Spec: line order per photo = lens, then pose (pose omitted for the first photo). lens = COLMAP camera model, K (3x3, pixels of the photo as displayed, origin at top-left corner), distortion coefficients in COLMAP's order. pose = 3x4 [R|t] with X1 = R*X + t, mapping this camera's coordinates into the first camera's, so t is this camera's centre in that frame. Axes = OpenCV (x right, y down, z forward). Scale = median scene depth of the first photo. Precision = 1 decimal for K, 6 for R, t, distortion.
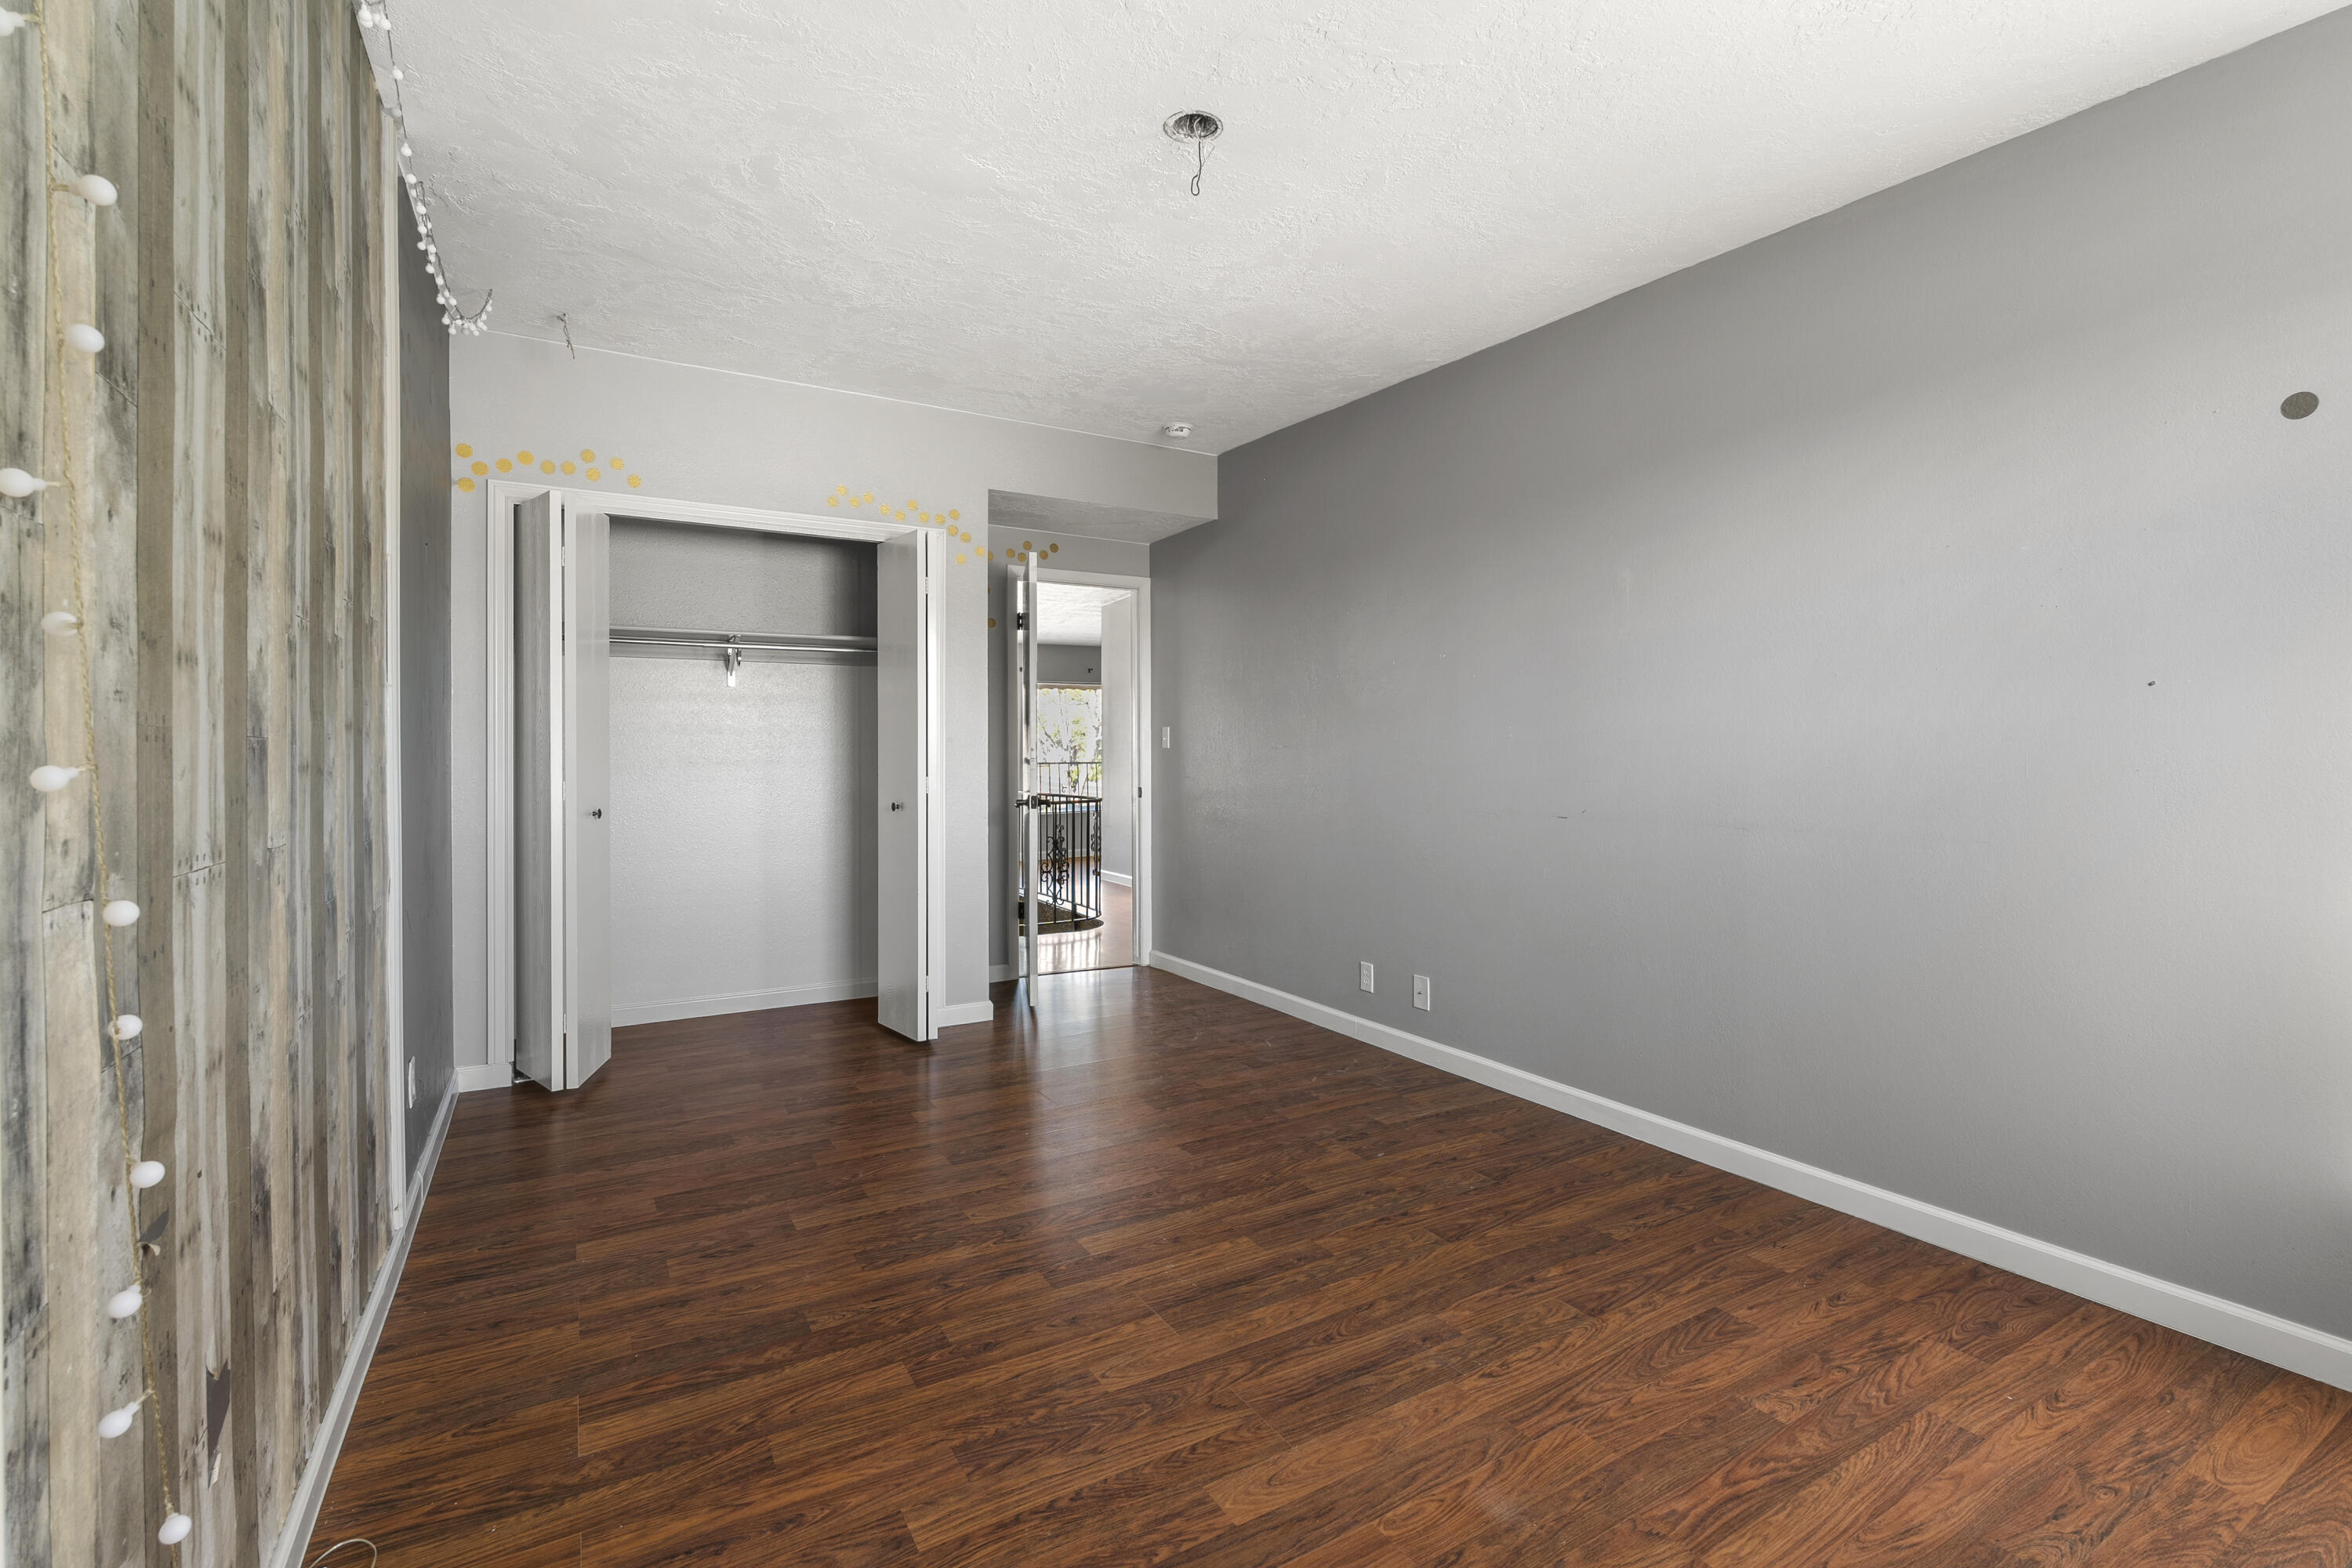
lens RADIAL K [[1026.0, 0, 1169.9], [0, 1026.0, 781.4], [0, 0, 1]] dist [0.009208, 0.001608]
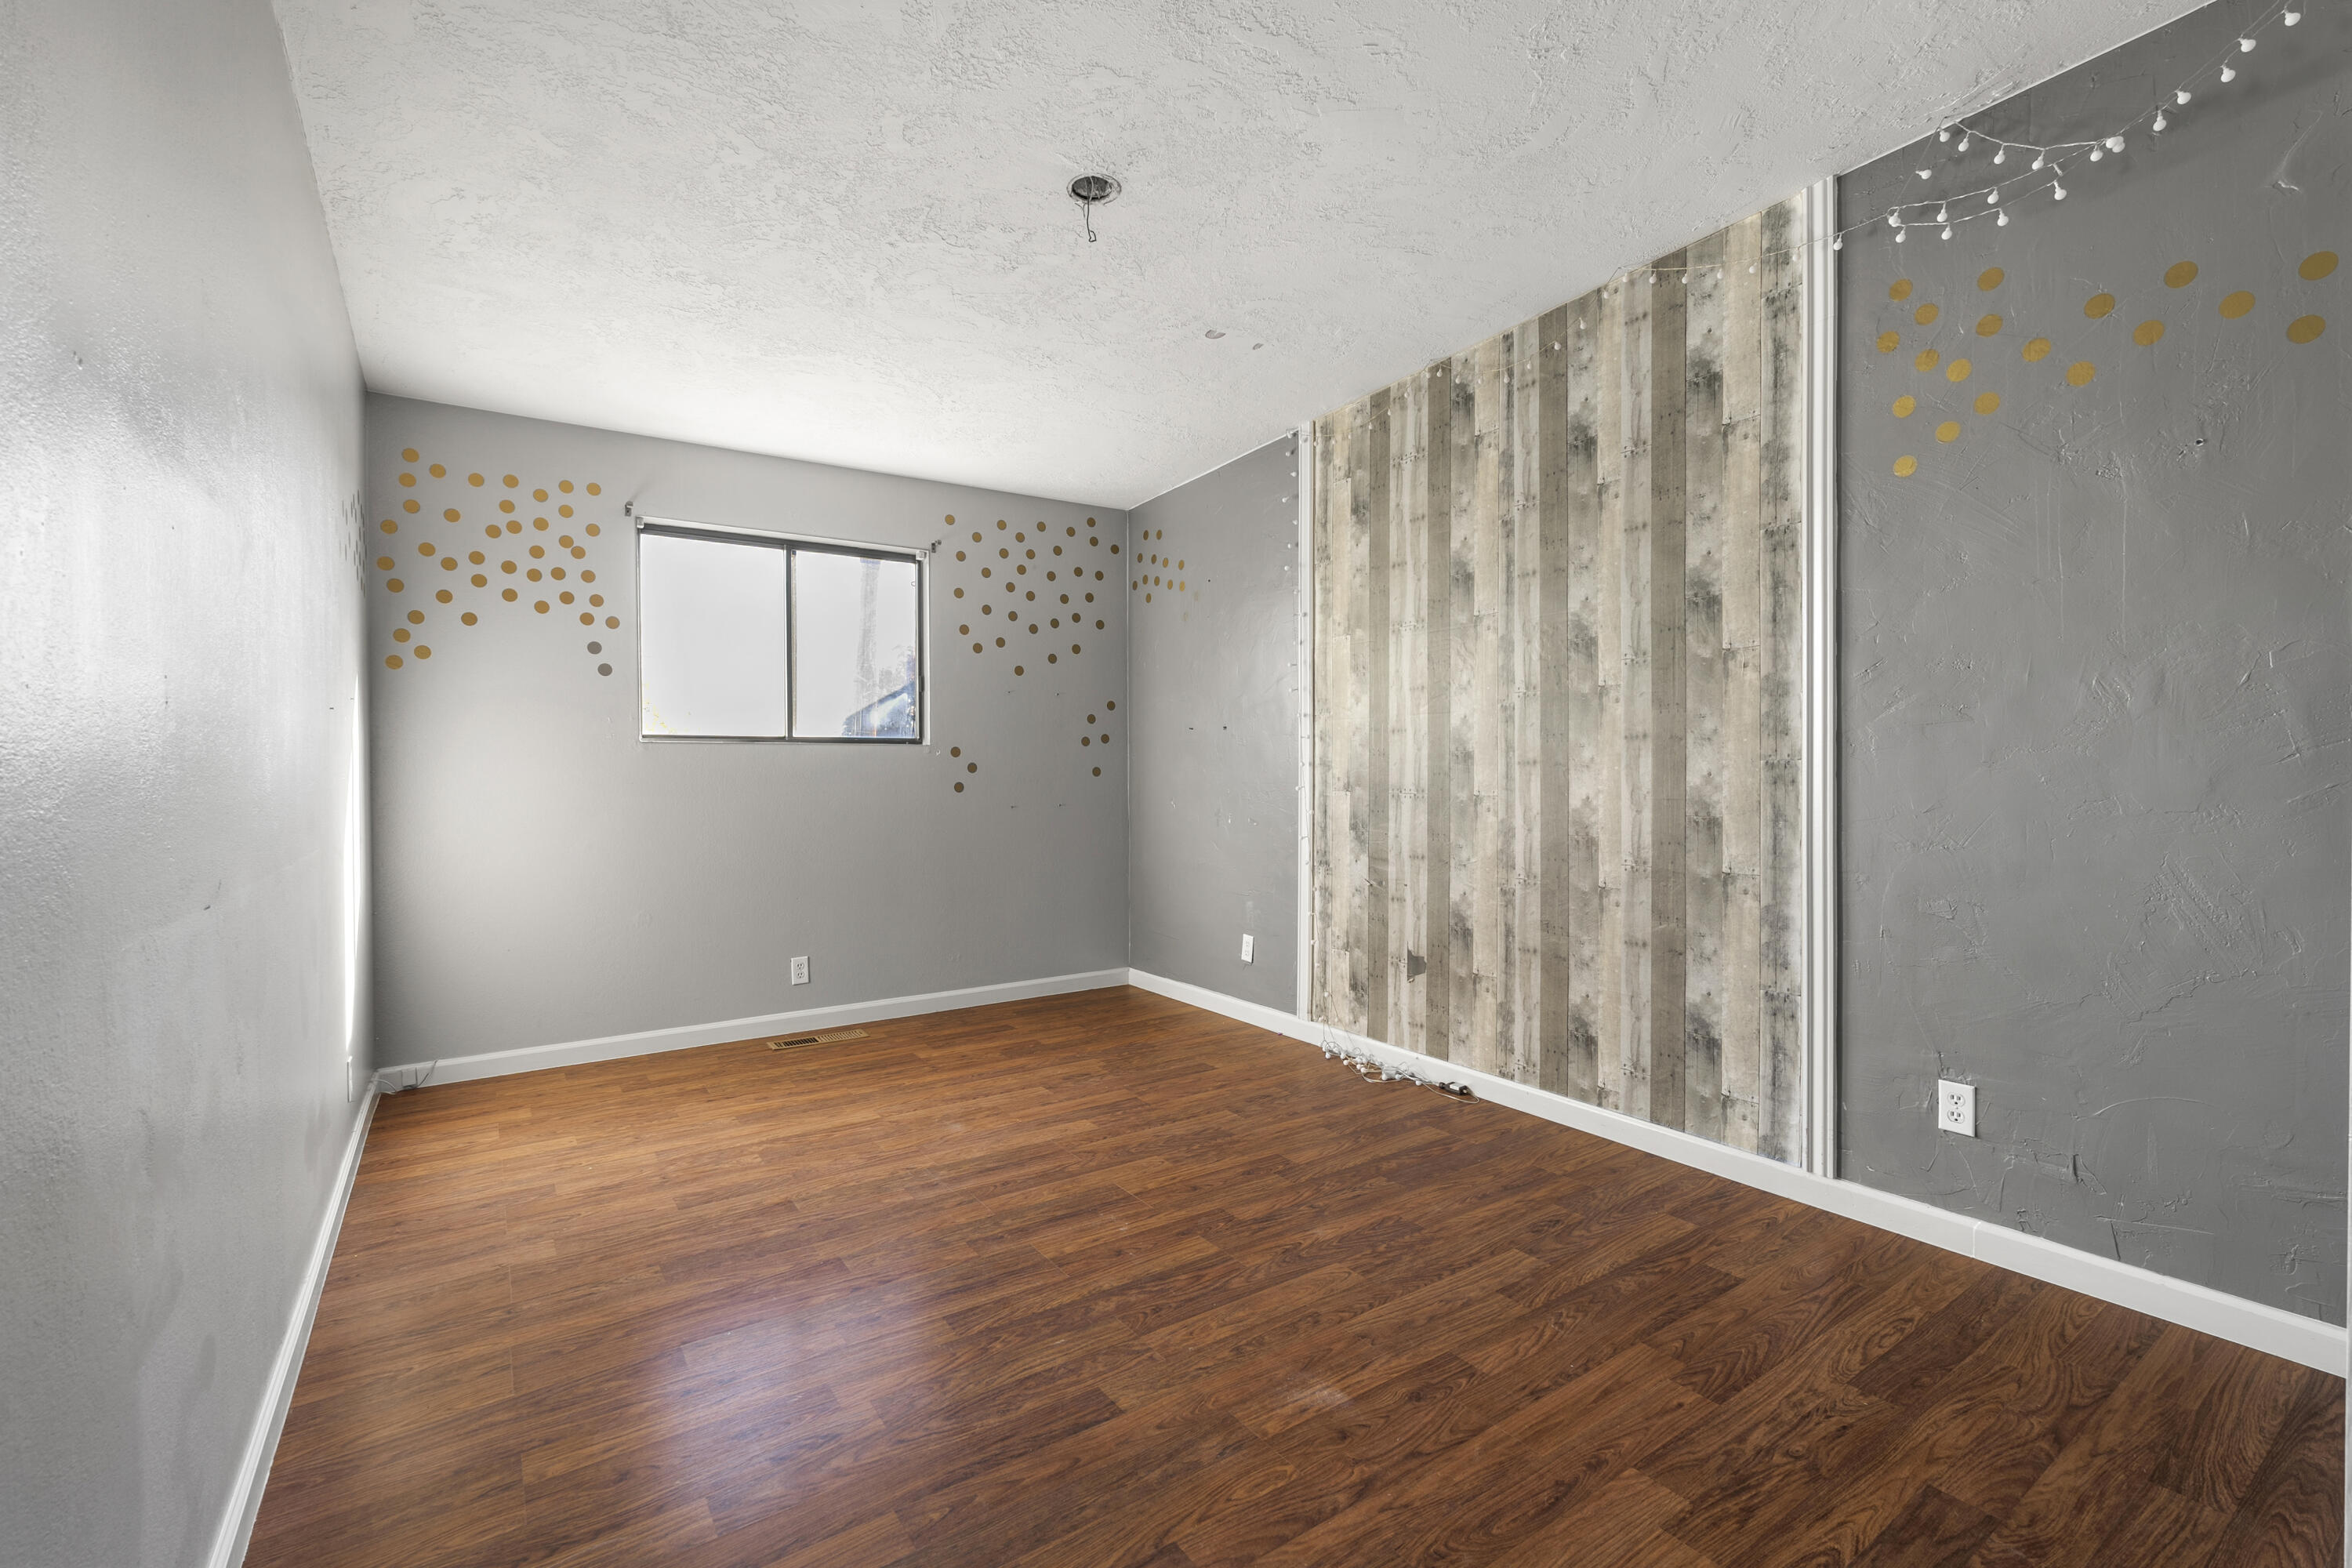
lens RADIAL K [[1026.0, 0, 1176.7], [0, 1026.0, 775.0], [0, 0, 1]] dist [0.009208, 0.001608]
pose [[-0.996571, 0.009793, -0.082162, 0.031956], [0.006959, 0.999373, 0.034715, -0.049414], [0.082450, 0.034024, -0.996014, 2.288185]]
